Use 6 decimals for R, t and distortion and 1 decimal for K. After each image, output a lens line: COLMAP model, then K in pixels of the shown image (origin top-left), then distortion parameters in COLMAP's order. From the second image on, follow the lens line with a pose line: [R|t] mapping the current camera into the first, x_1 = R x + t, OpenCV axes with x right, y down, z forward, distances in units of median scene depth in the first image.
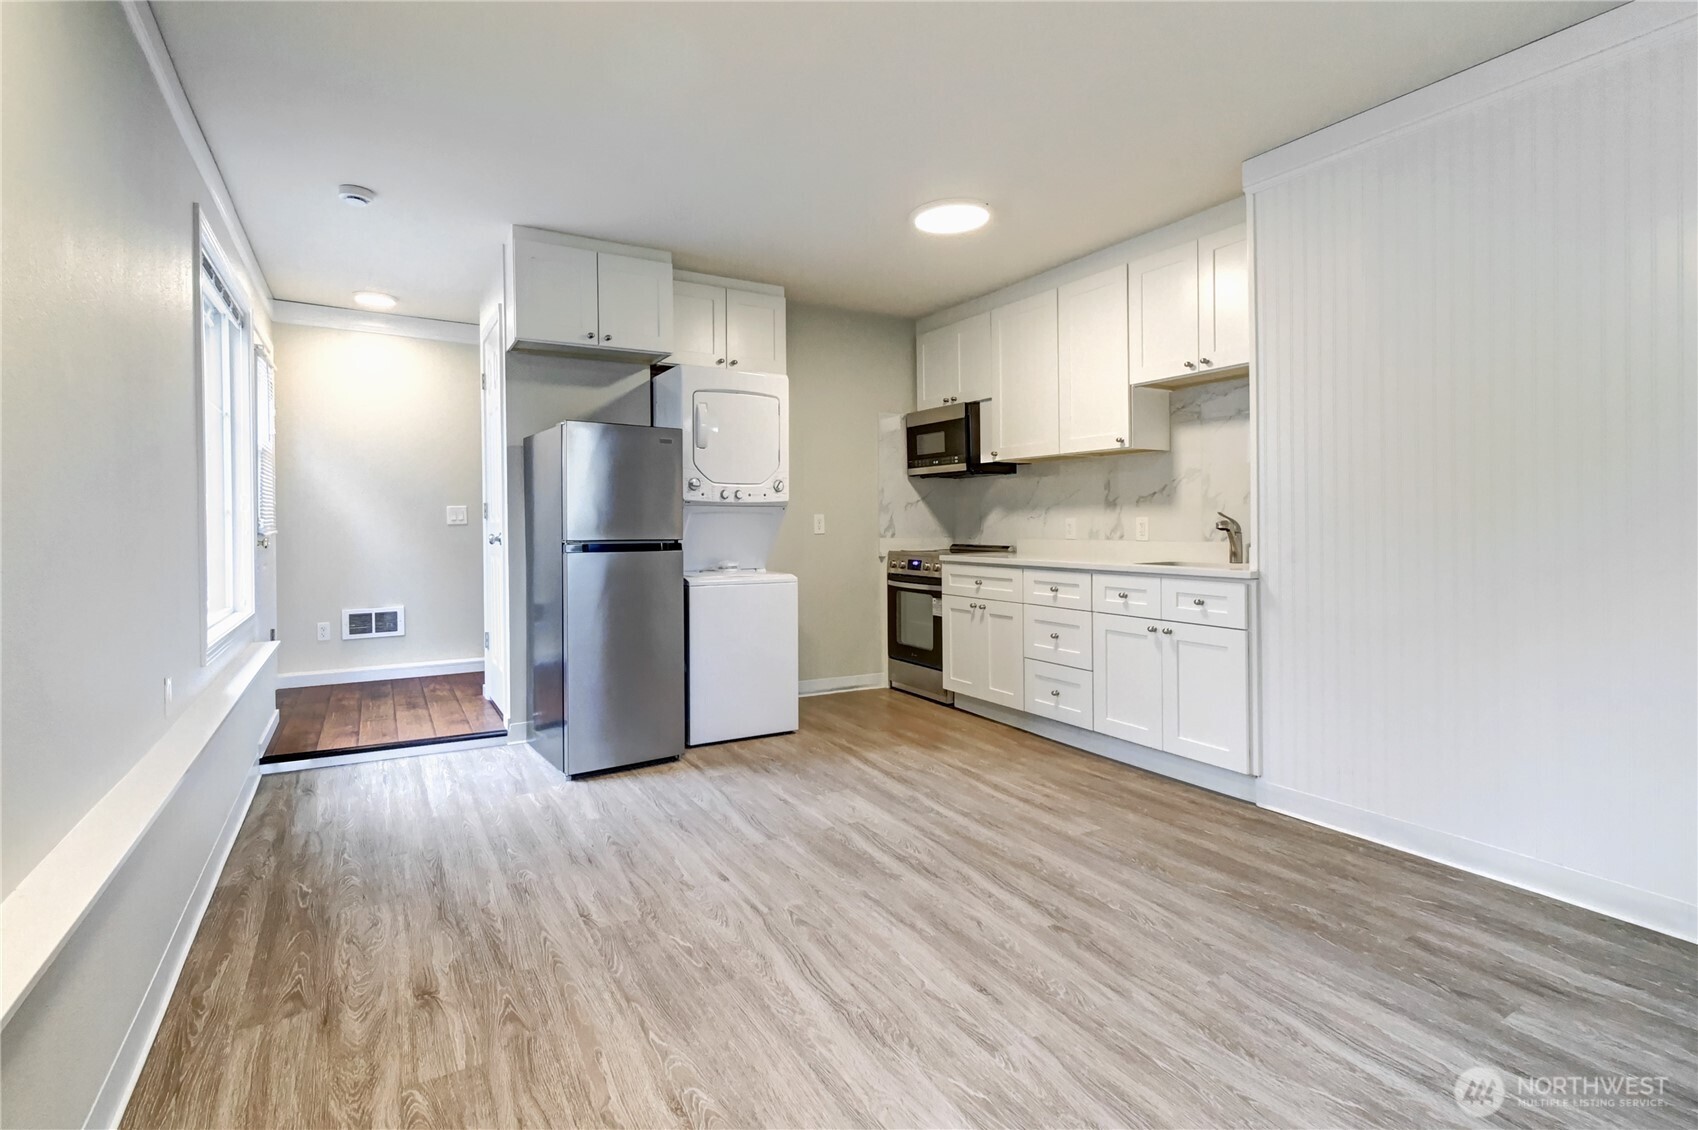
lens RADIAL K [[764.9, 0, 857.4], [0, 764.9, 531.3], [0, 0, 1]] dist [0.016545, -0.009442]
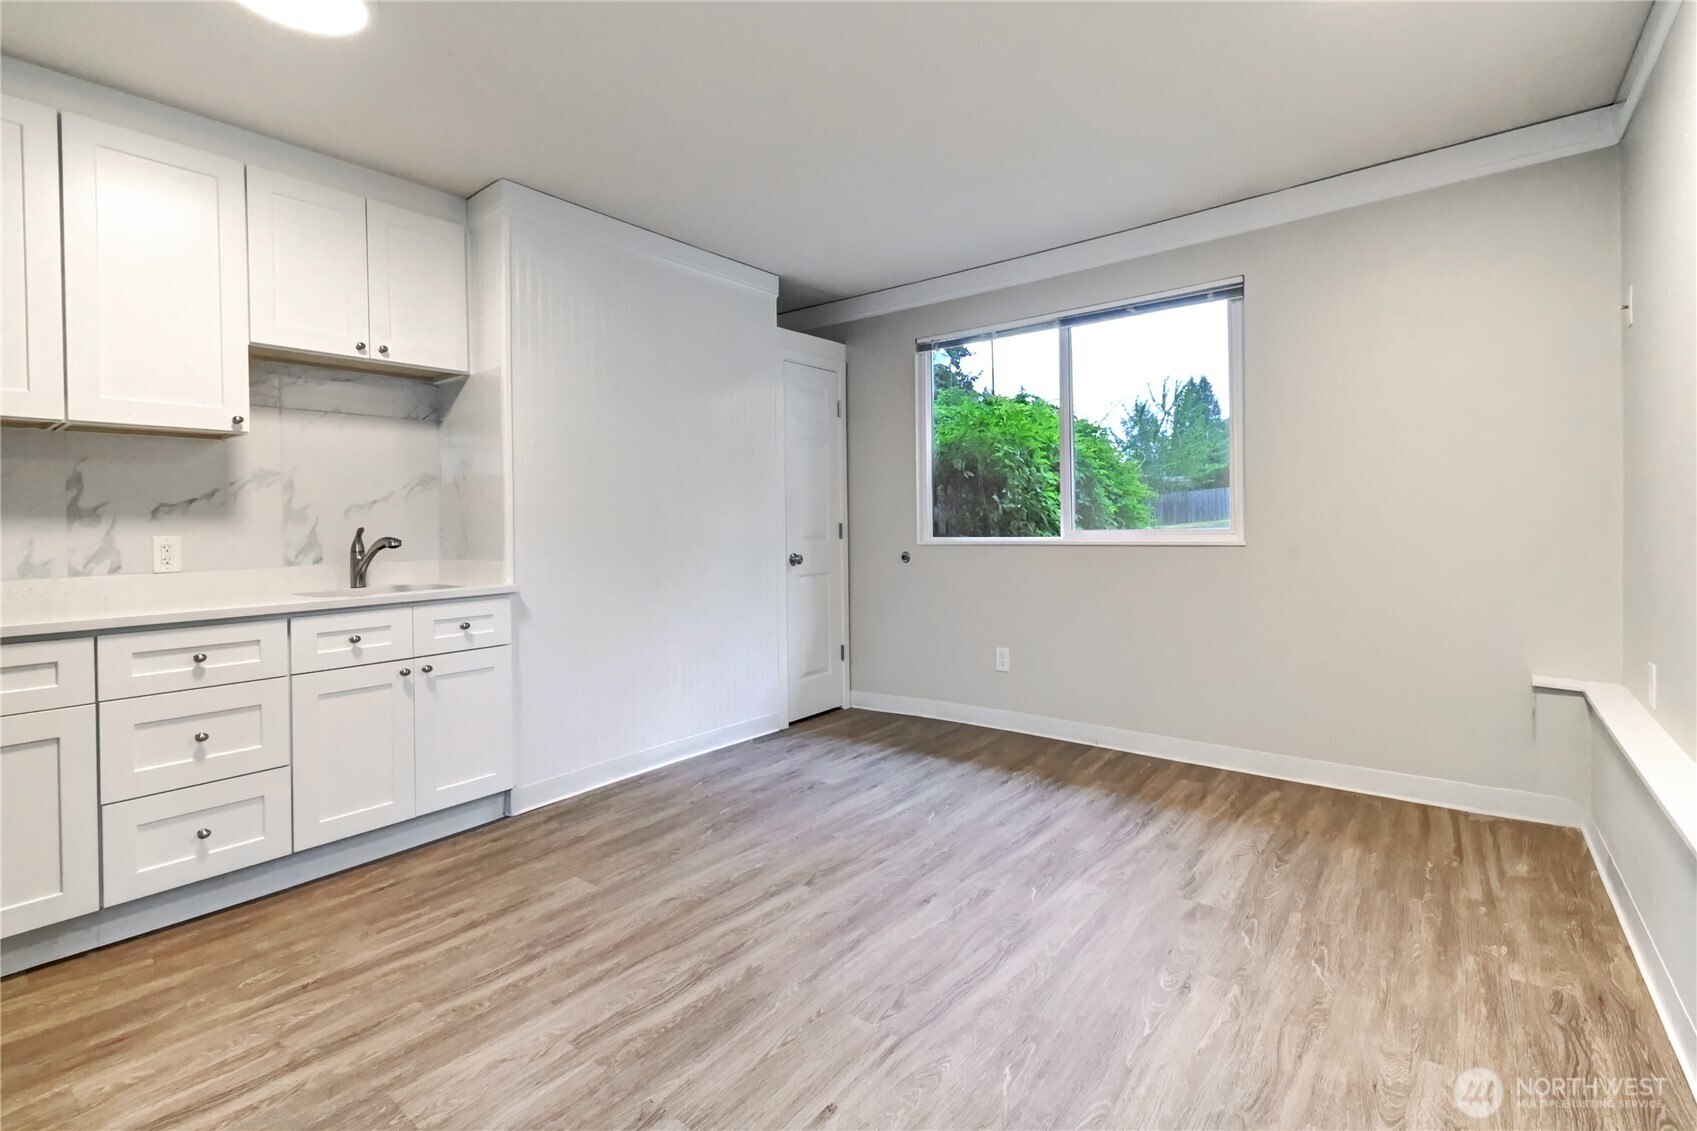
lens RADIAL K [[764.4, 0, 856.9], [0, 764.4, 531.8], [0, 0, 1]] dist [0.016545, -0.009442]
pose [[-0.335956, 0.000491, 0.941878, -0.665942], [0.029634, 0.999510, 0.010049, -0.016909], [-0.941411, 0.031287, -0.335806, 1.020857]]
